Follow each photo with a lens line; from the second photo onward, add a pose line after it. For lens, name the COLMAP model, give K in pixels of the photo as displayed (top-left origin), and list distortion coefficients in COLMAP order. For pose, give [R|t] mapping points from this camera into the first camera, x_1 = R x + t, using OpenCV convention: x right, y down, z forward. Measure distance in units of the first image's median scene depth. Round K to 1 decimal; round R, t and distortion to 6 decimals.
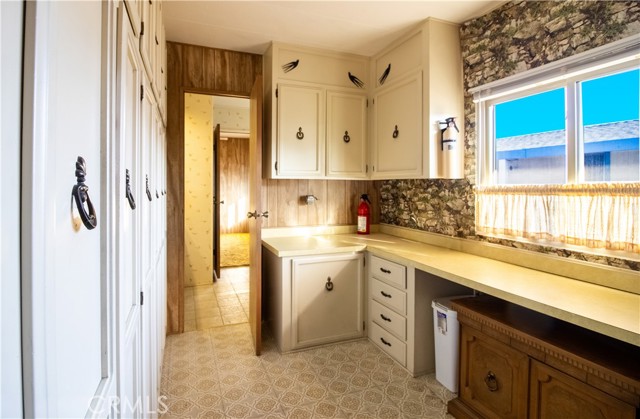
lens RADIAL K [[331.7, 0, 301.4], [0, 331.7, 185.9], [0, 0, 1]] dist [-0.001456, -0.015147]
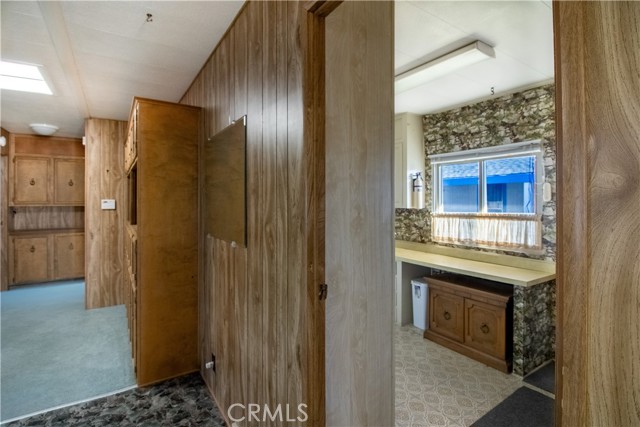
lens RADIAL K [[335.9, 0, 323.4], [0, 335.9, 197.8], [0, 0, 1]] dist [0.001605, 0.000275]
pose [[0.970259, 0.001658, 0.242062, -0.471131], [0.000310, 0.999967, -0.008093, -0.068361], [-0.242068, 0.007927, 0.970227, -0.588453]]
